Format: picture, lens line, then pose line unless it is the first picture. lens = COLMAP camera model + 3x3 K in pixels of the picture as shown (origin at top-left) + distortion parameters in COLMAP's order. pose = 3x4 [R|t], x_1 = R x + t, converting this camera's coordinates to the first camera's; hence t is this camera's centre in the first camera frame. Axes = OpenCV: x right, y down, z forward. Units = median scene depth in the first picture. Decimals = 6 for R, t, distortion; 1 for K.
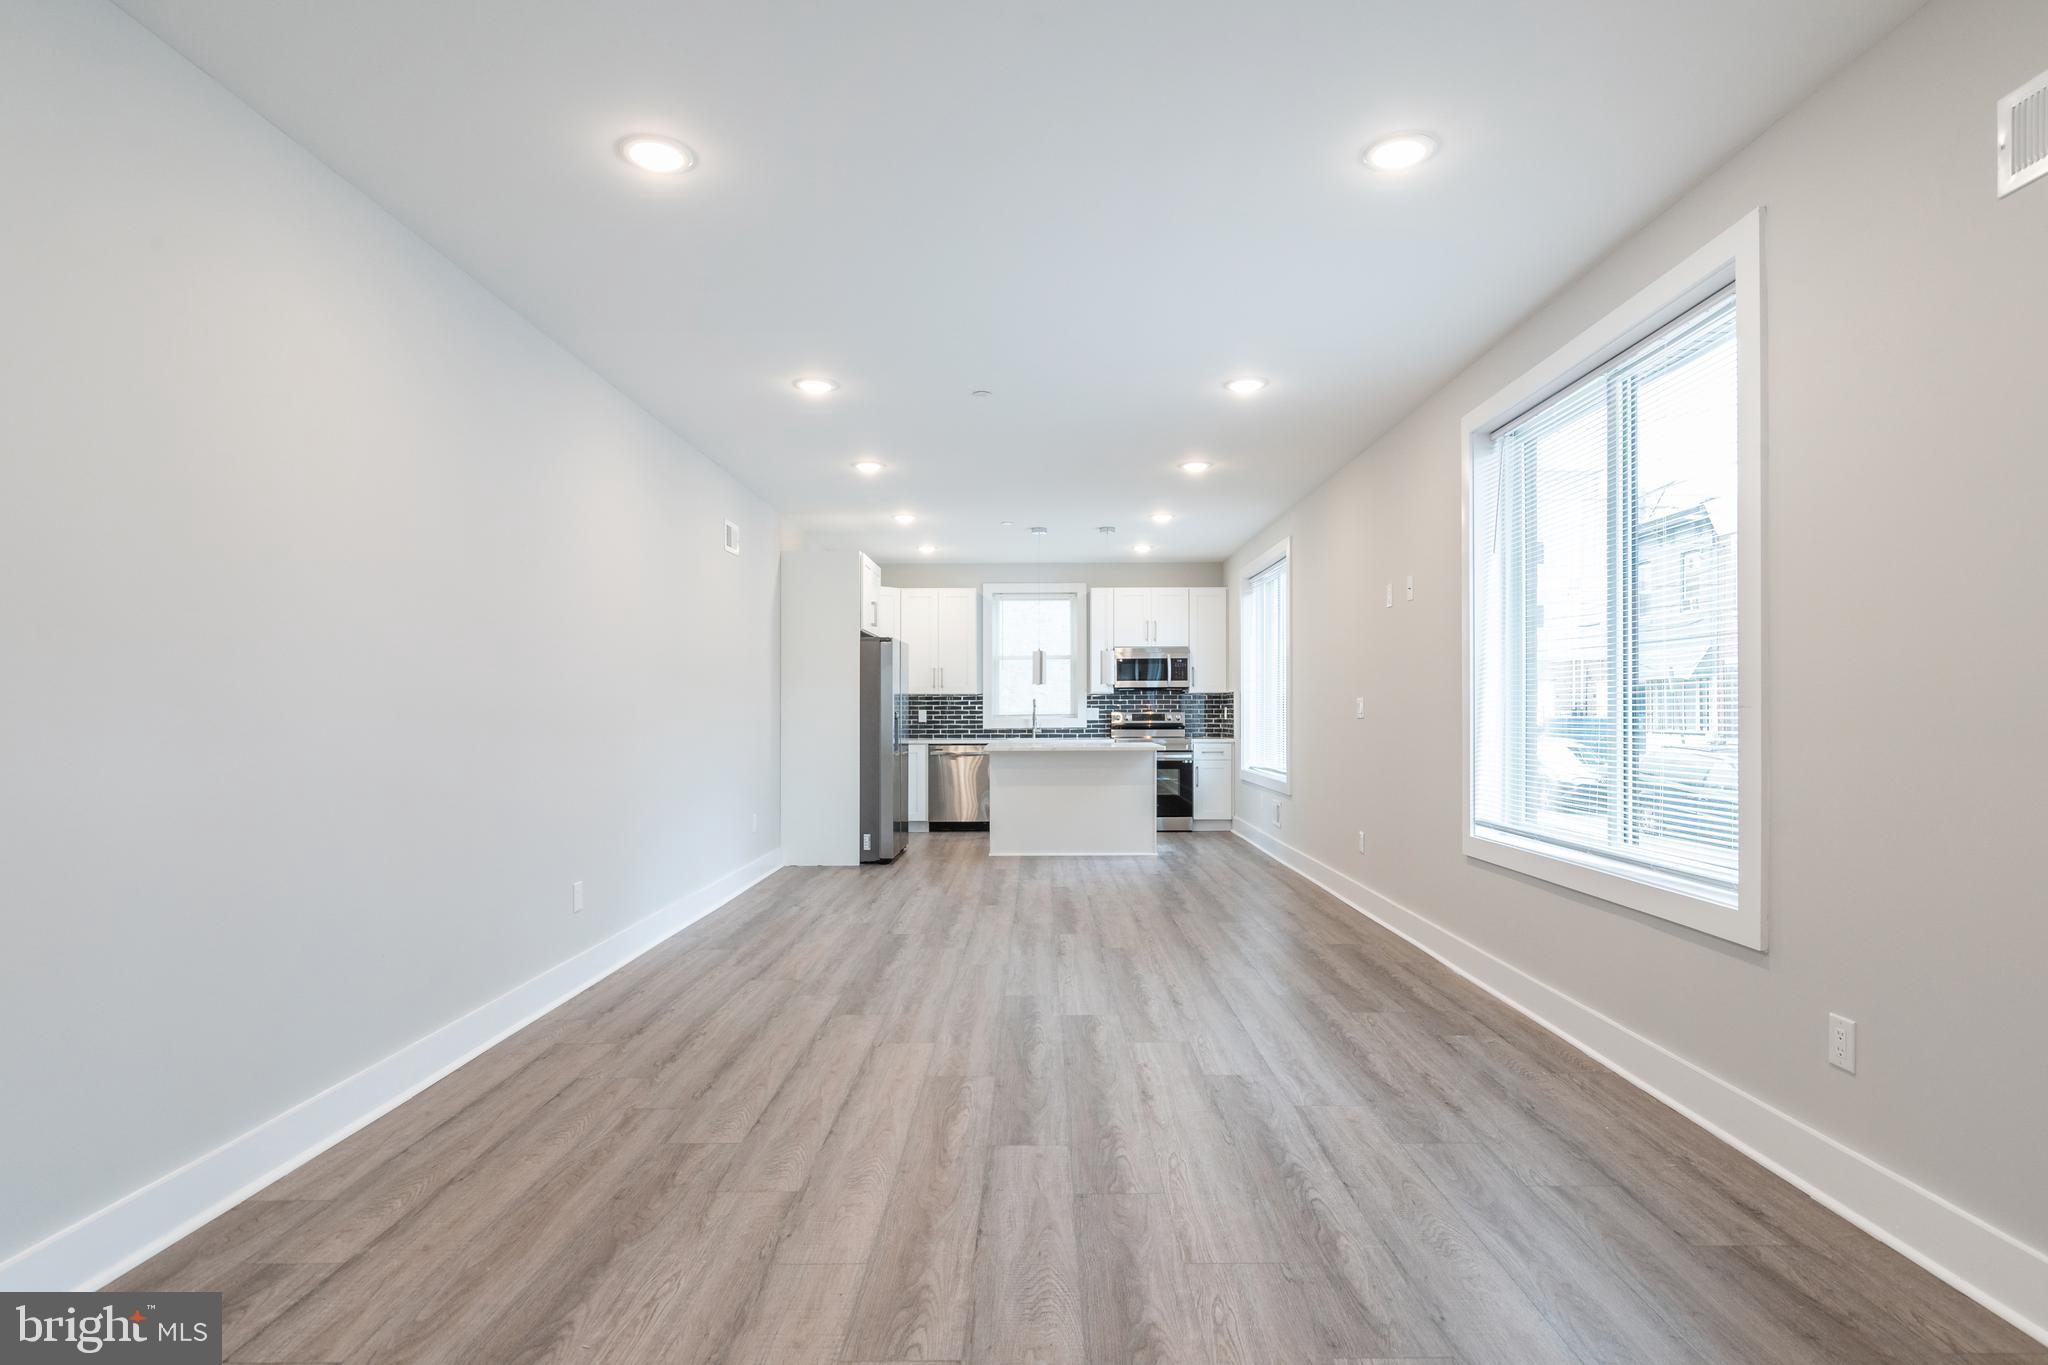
lens RADIAL K [[1041.8, 0, 1016.1], [0, 1041.8, 694.9], [0, 0, 1]] dist [0.004214, -0.003377]
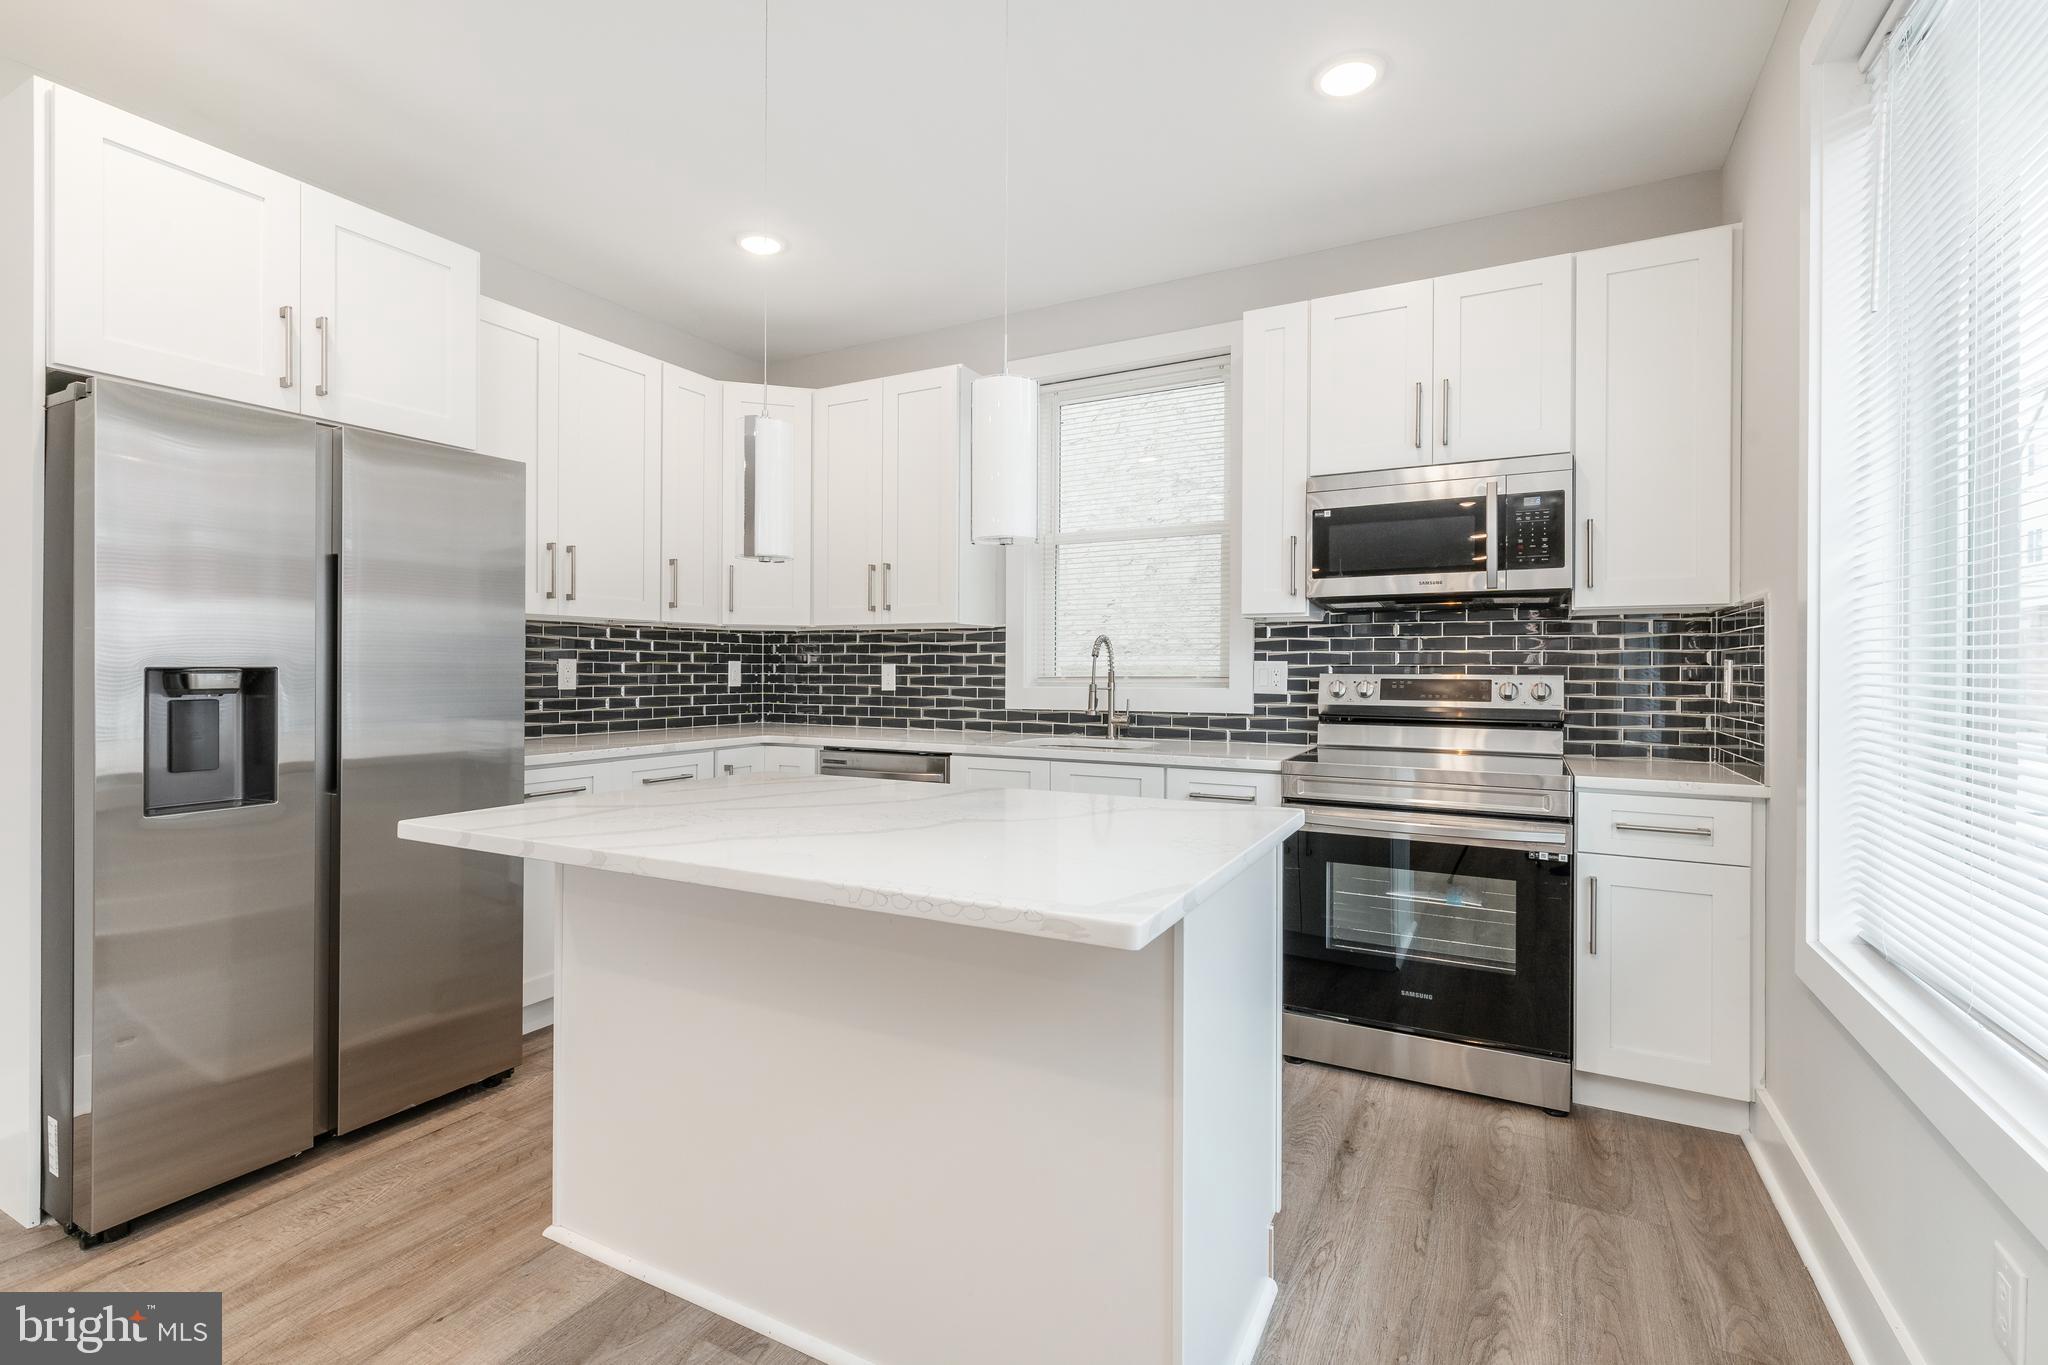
lens RADIAL K [[919.4, 0, 1015.5], [0, 919.4, 657.0], [0, 0, 1]] dist [0.011906, -0.003161]
pose [[0.888551, 0.001844, -0.458774, 0.146384], [-0.000109, 0.999993, 0.003810, 0.010368], [0.458778, -0.003336, 0.888545, 0.697084]]
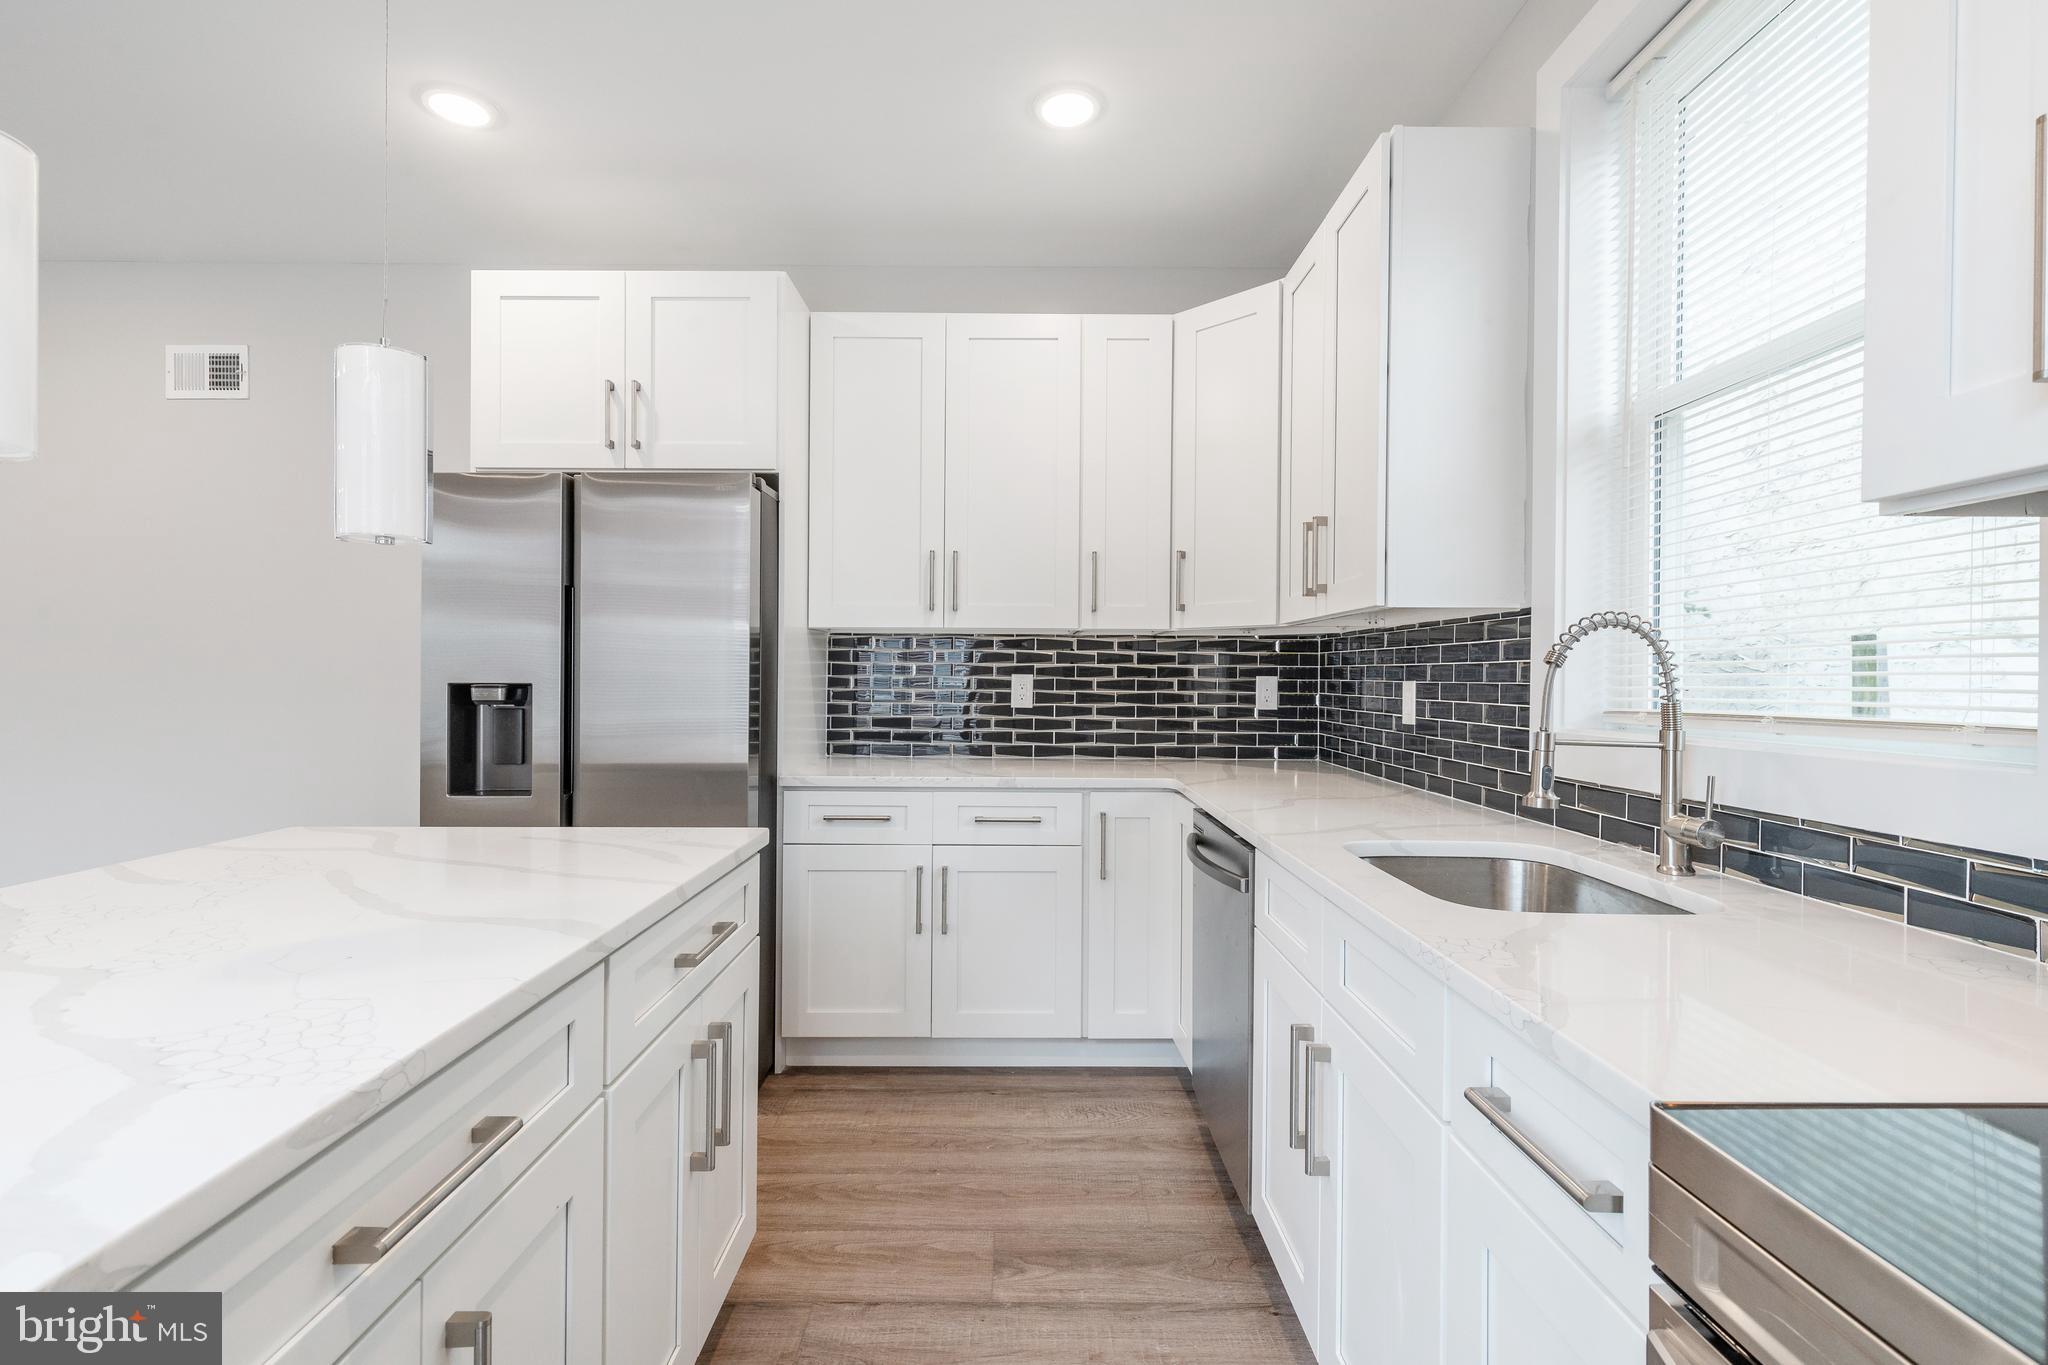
lens RADIAL K [[919.4, 0, 1019.0], [0, 919.4, 669.8], [0, 0, 1]] dist [0.011906, -0.003161]
pose [[0.024803, -0.003183, -0.999687, 0.155141], [0.009604, 0.999950, -0.002946, 0.011805], [0.999646, -0.009528, 0.024833, 0.924416]]
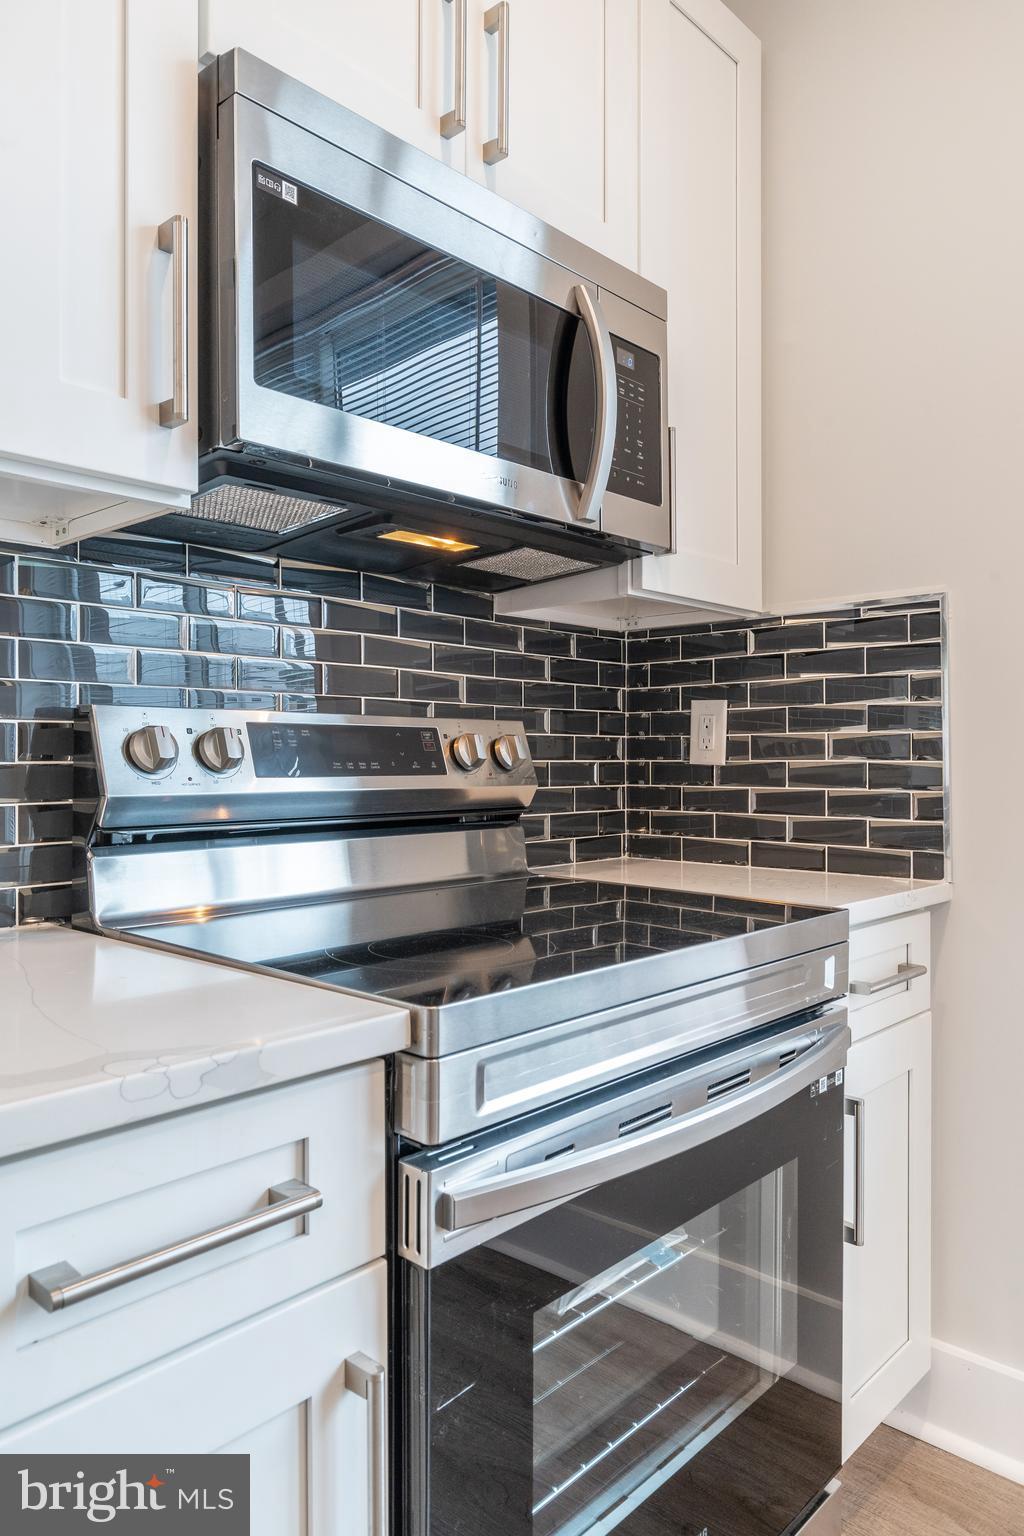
lens RADIAL K [[1034.0, 0, 505.1], [0, 1034.0, 763.1], [0, 0, 1]] dist [-0.002743, 0.001327]
pose [[0.670963, -0.000320, 0.741490, 0.039027], [-0.013117, 0.999838, 0.012301, 0.021734], [-0.741375, -0.017980, 0.670851, 0.912587]]
